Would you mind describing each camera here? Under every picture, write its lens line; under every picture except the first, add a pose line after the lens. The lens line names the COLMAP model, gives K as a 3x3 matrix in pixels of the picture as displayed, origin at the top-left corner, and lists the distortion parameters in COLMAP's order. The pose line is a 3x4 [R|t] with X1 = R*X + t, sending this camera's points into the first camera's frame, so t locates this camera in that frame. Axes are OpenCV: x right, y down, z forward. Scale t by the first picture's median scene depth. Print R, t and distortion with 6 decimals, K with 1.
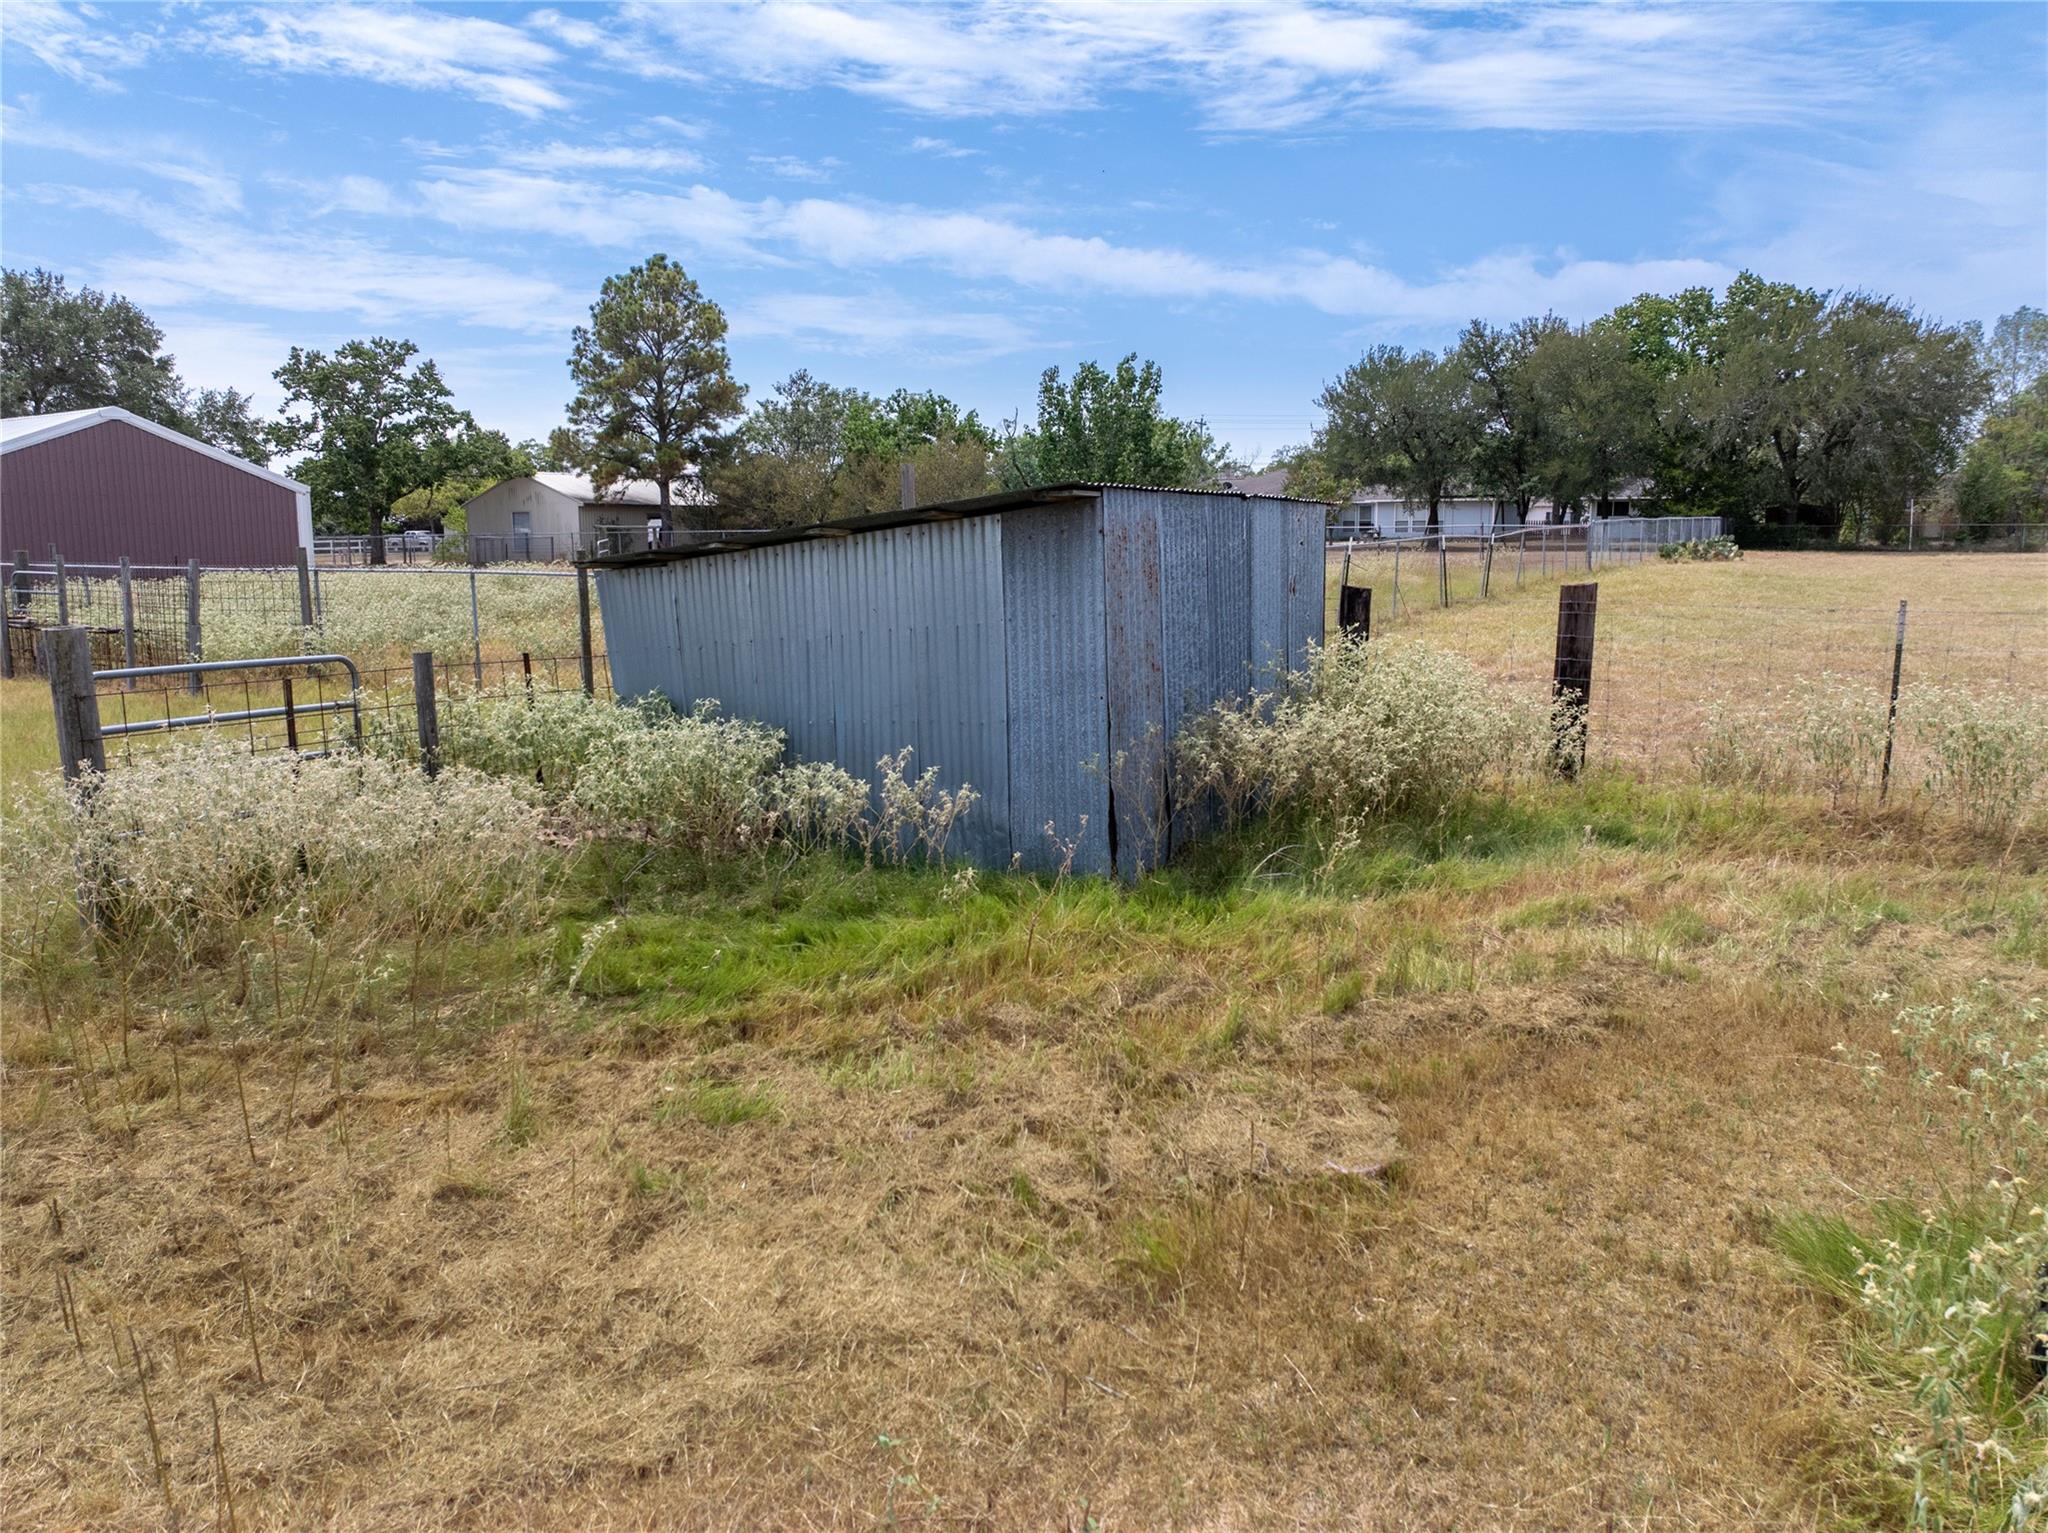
lens RADIAL K [[1418.8, 0, 1031.5], [0, 1418.8, 764.6], [0, 0, 1]] dist [-0.042919, 0.008809]
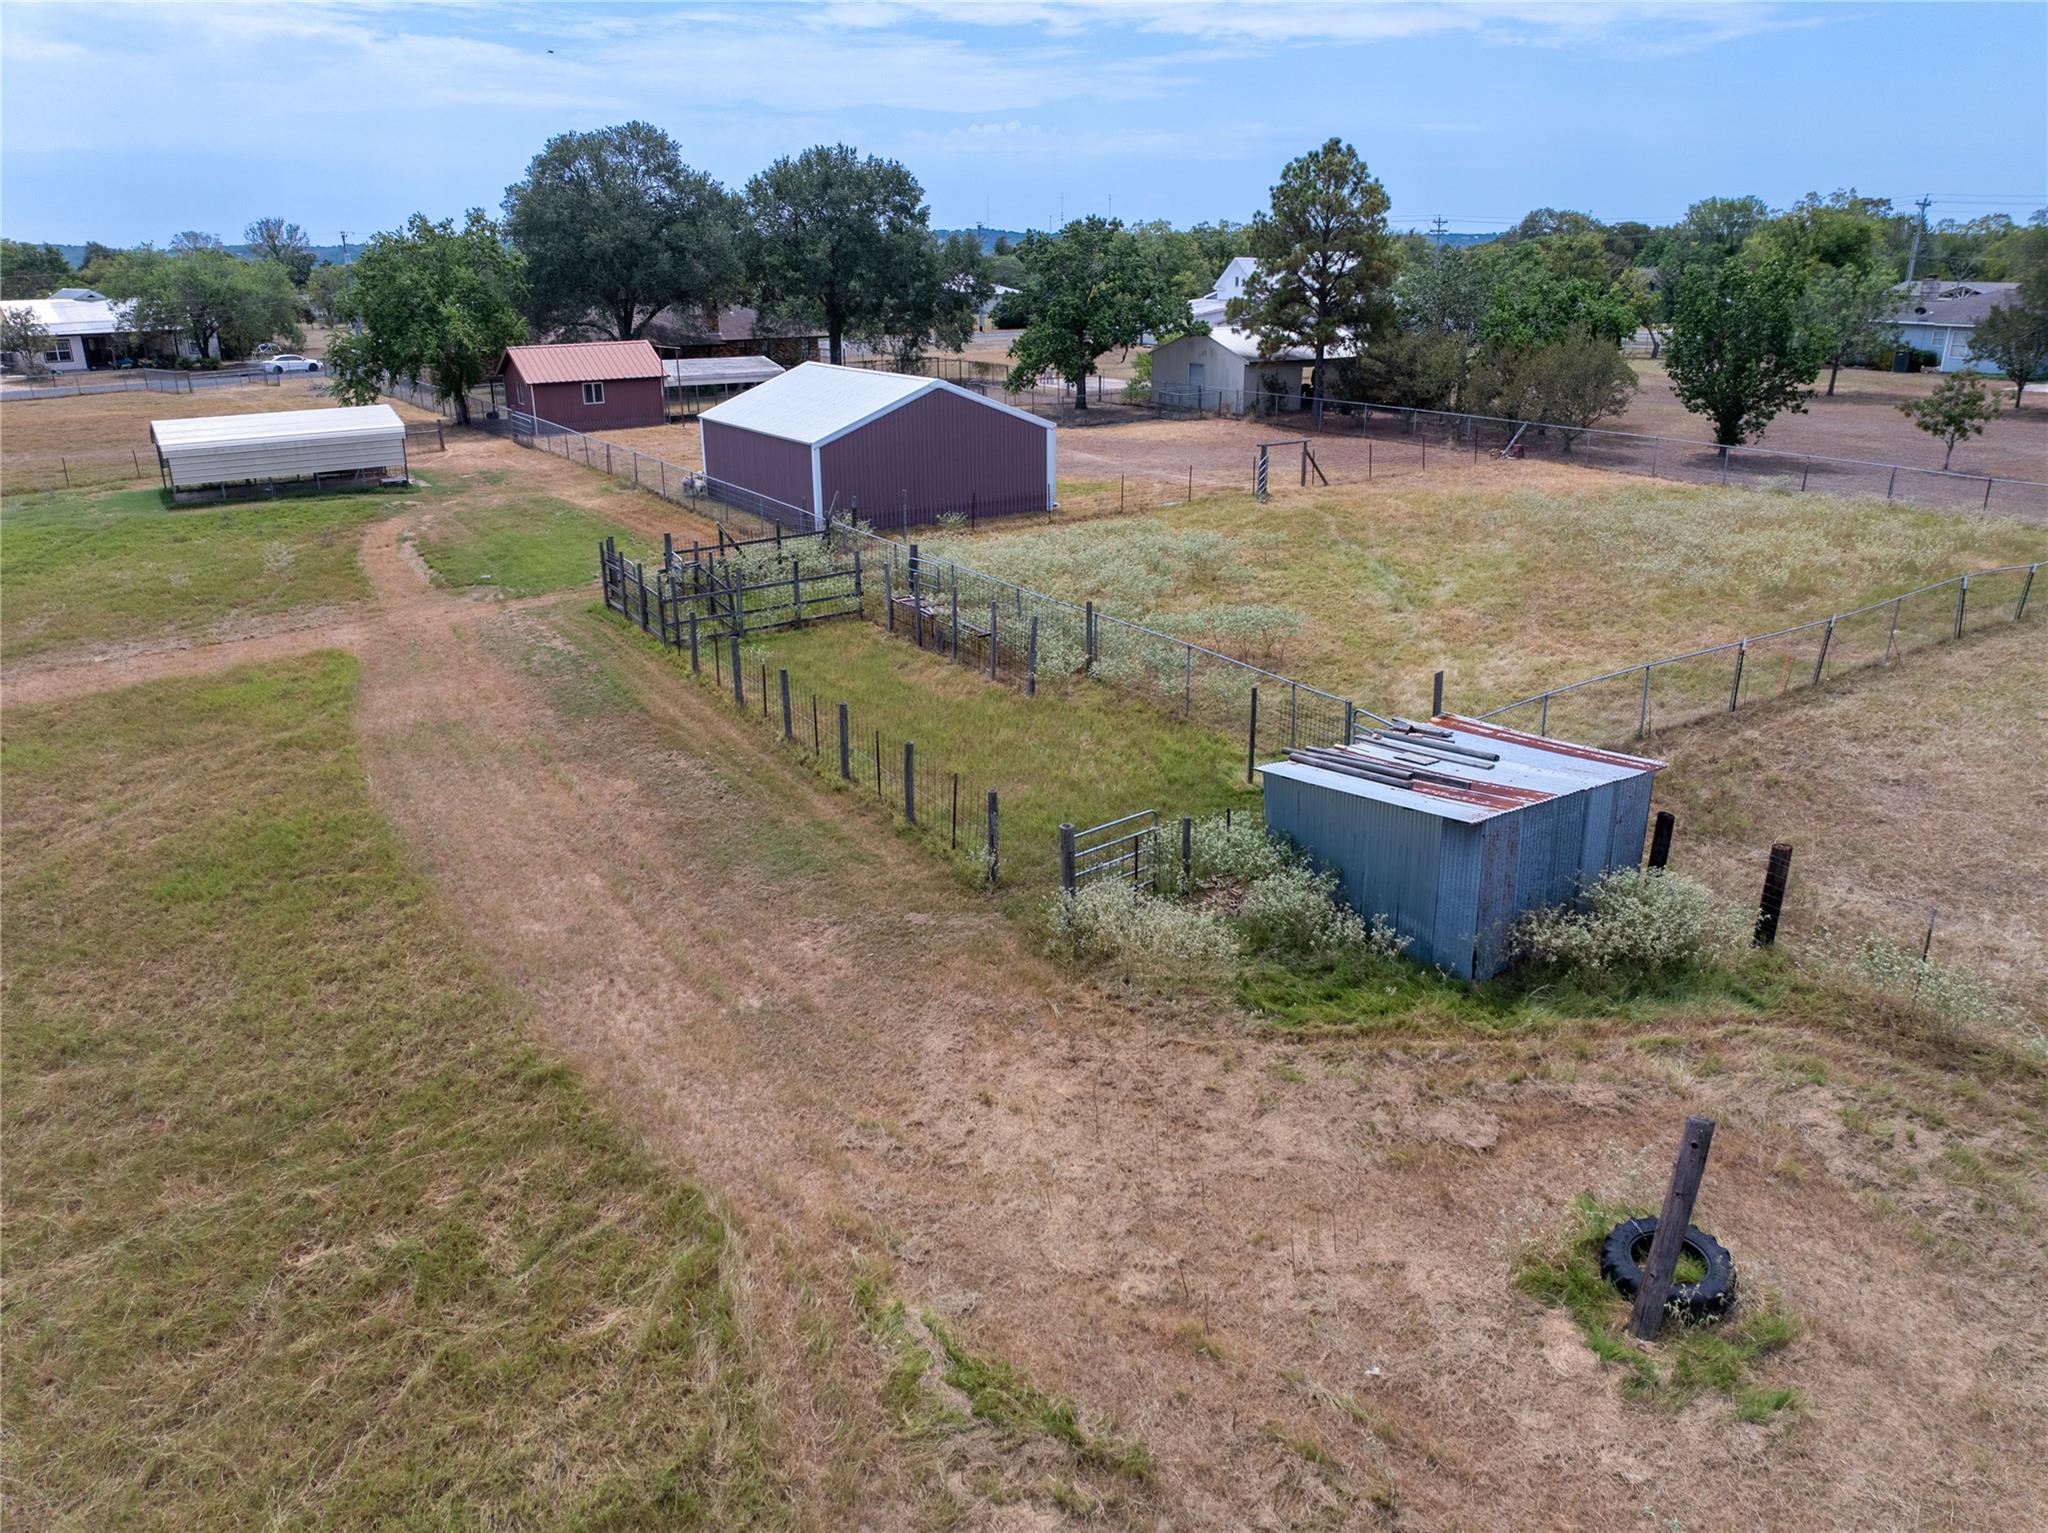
lens RADIAL K [[1418.8, 0, 1031.5], [0, 1418.8, 764.6], [0, 0, 1]] dist [-0.042919, 0.008809]
pose [[0.903580, 0.144229, -0.403413, 0.415914], [-0.065844, 0.977193, 0.201886, -0.983849], [0.423330, -0.155857, 0.892468, -1.861095]]
